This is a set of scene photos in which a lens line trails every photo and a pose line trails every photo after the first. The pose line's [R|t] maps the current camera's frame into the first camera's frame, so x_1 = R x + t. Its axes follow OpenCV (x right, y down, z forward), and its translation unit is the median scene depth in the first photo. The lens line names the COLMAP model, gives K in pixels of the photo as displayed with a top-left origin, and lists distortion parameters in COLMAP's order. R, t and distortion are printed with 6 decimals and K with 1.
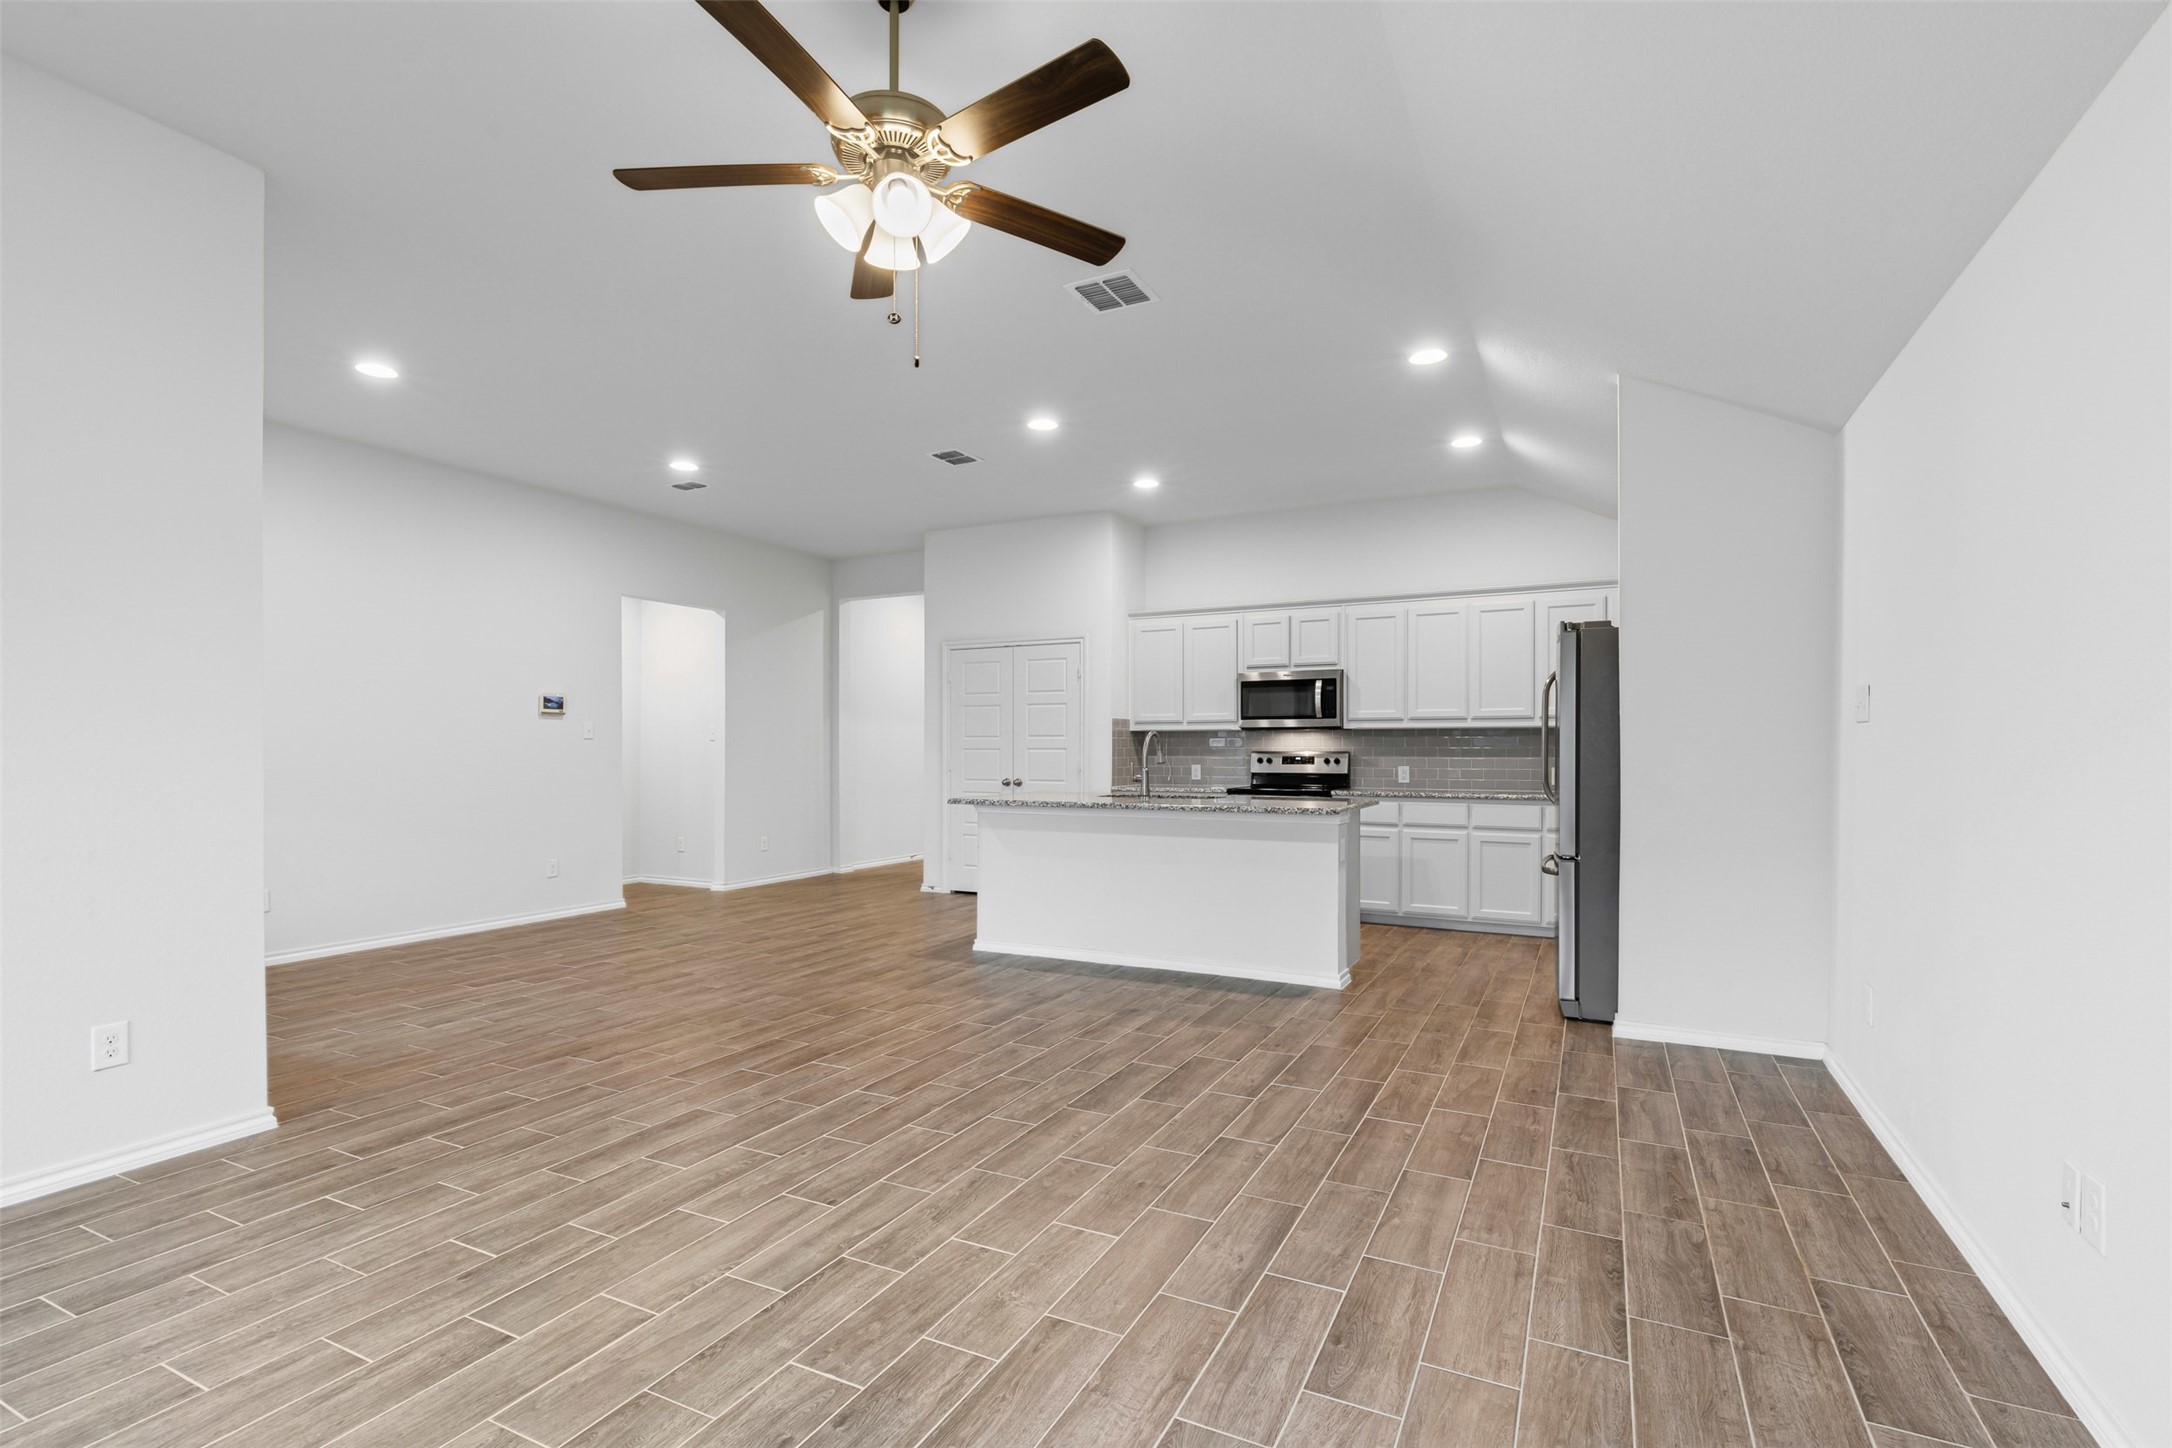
lens RADIAL K [[1004.1, 0, 1080.0], [0, 1004.1, 770.5], [0, 0, 1]] dist [0.002102, 0.000198]
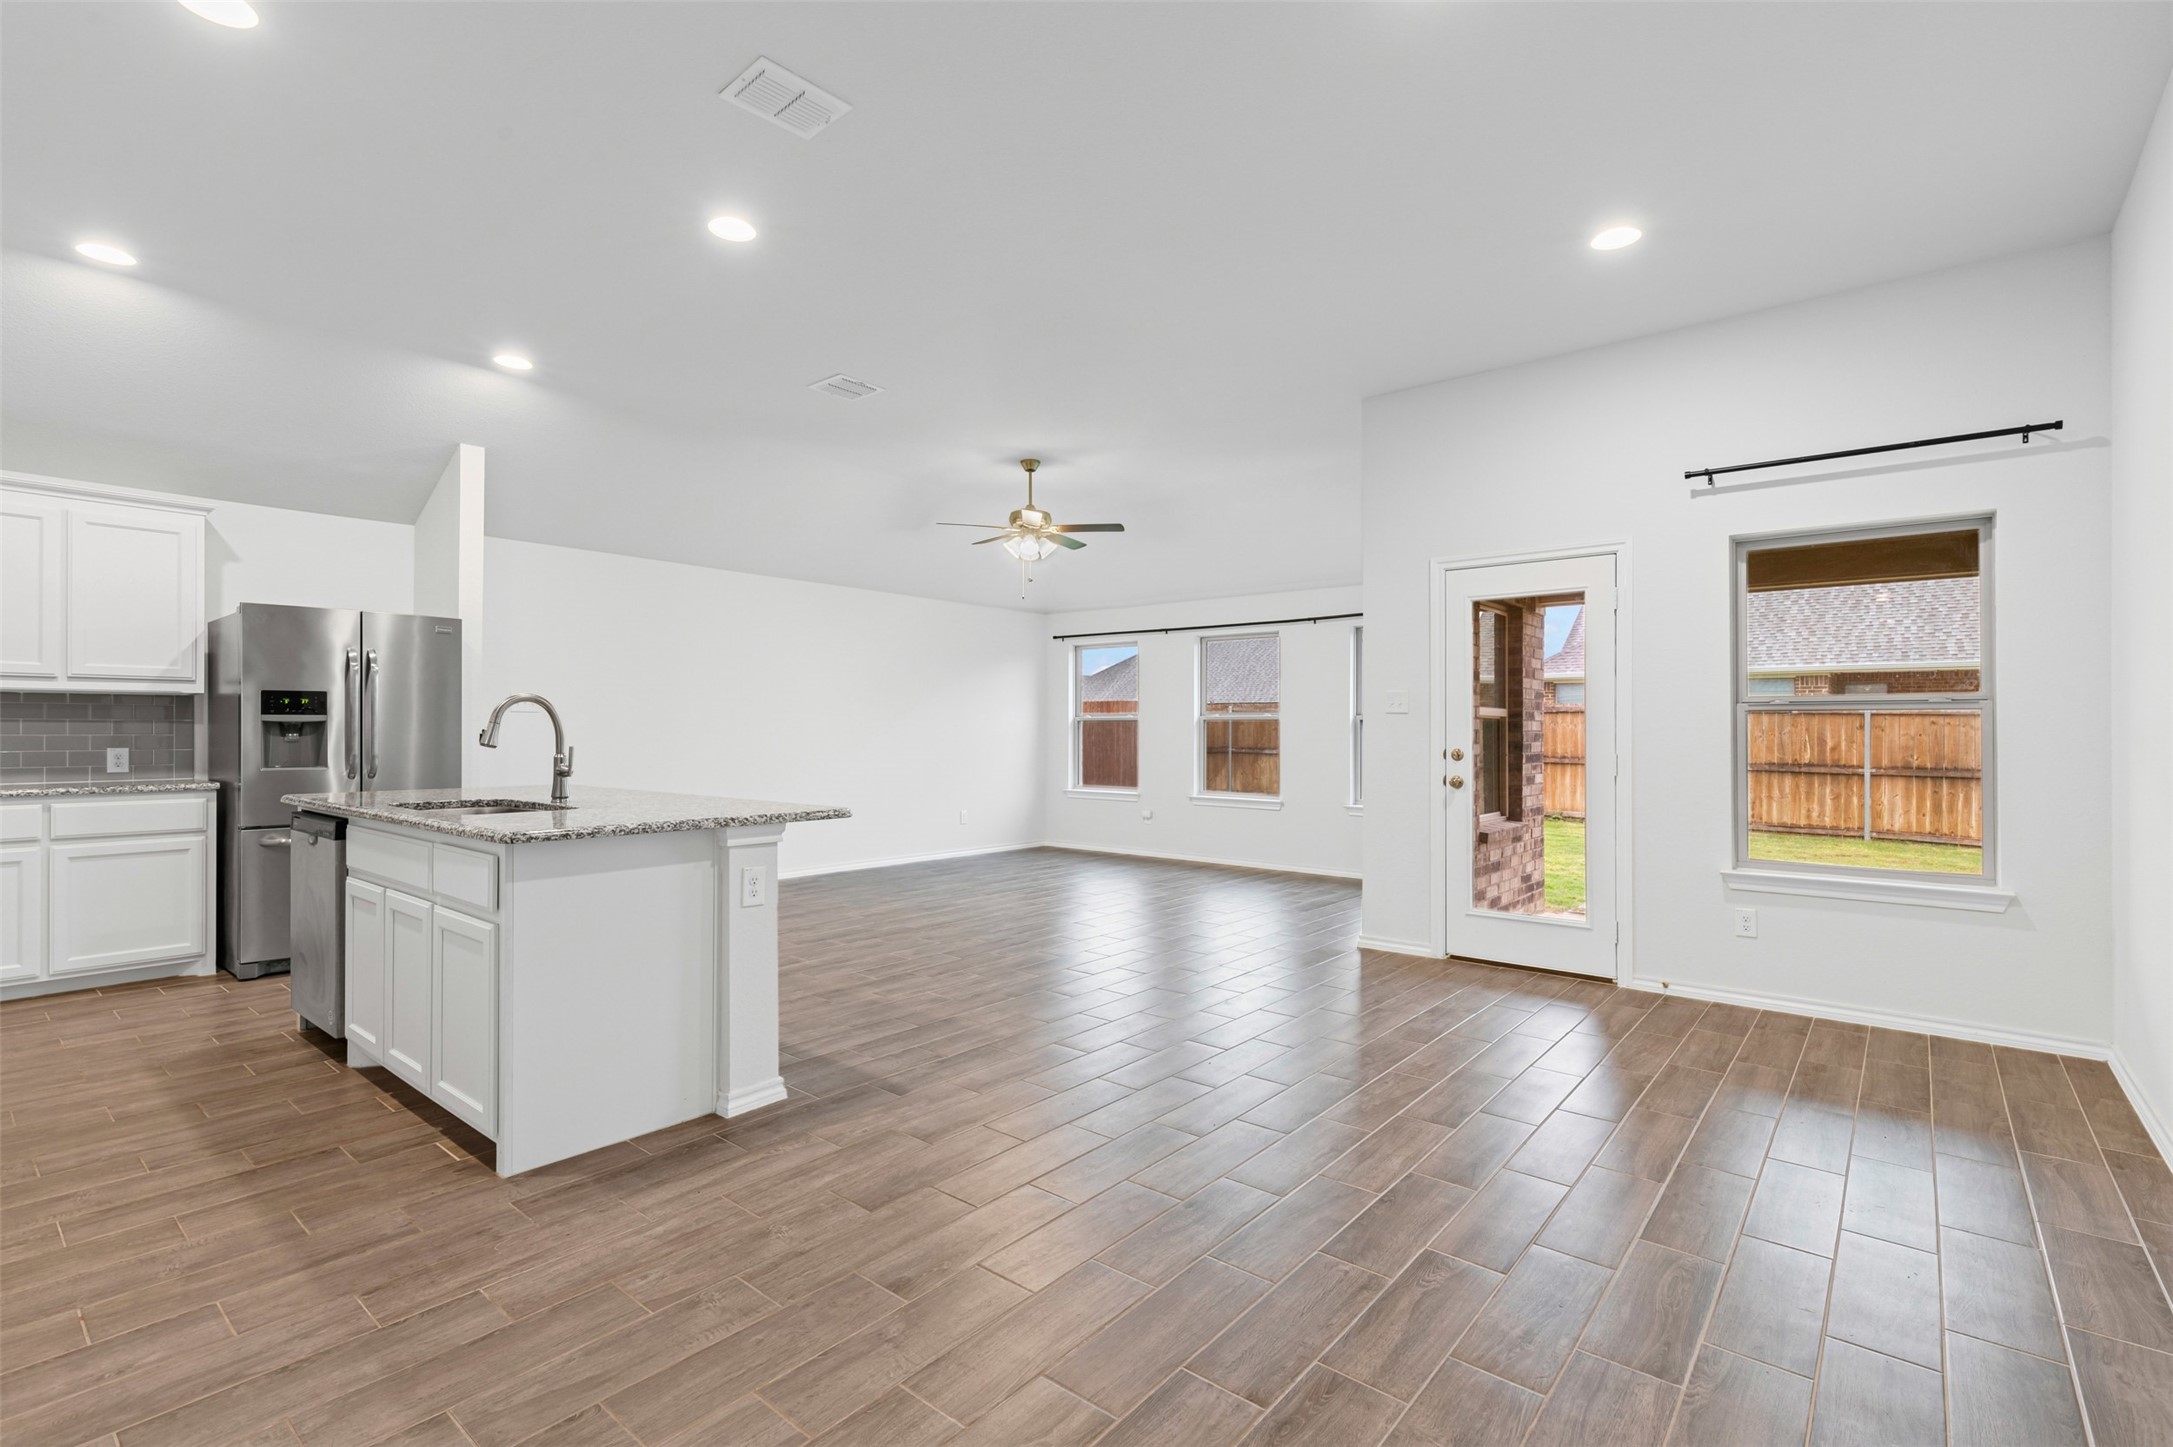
lens RADIAL K [[994.9, 0, 1086.5], [0, 994.9, 723.5], [0, 0, 1]] dist [0.003968, 0.000694]
pose [[-0.976518, -0.004338, 0.215390, -0.320769], [-0.001495, 0.999910, 0.013359, -0.024590], [-0.215429, 0.012724, -0.976437, 1.258333]]
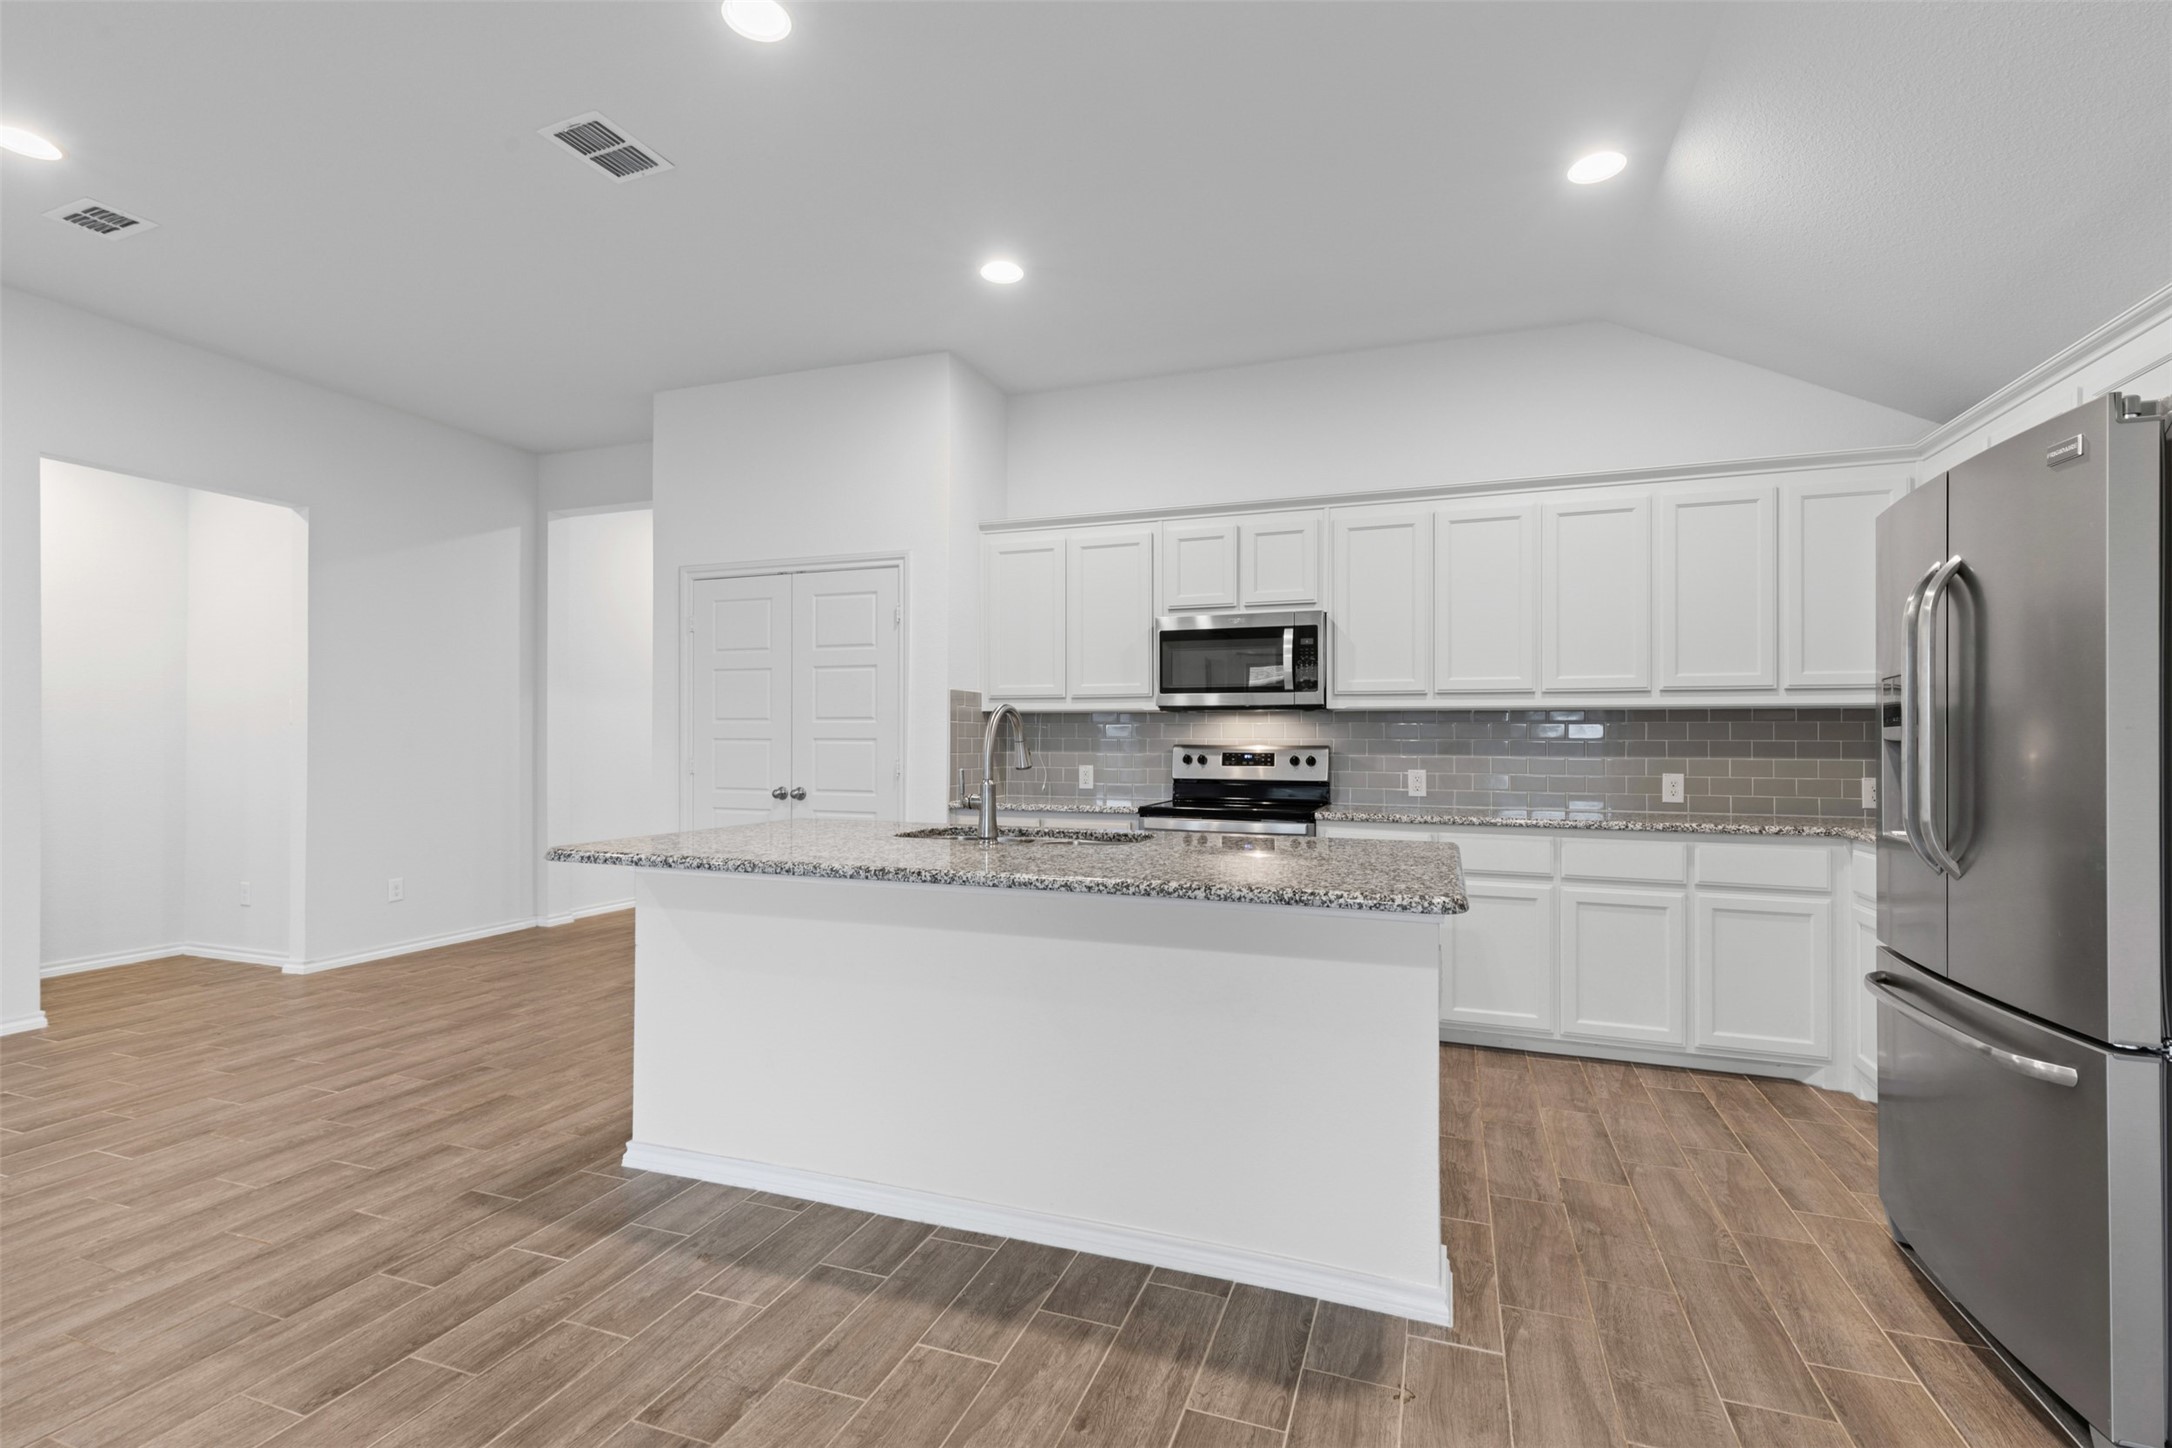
lens RADIAL K [[976.7, 0, 1086.0], [0, 976.7, 724.0], [0, 0, 1]] dist [0.004484, 0.000510]
pose [[0.992030, 0.006534, 0.125835, 0.042142], [-0.001736, 0.999269, -0.038202, -0.009279], [-0.125992, 0.037679, 0.991315, 0.431290]]
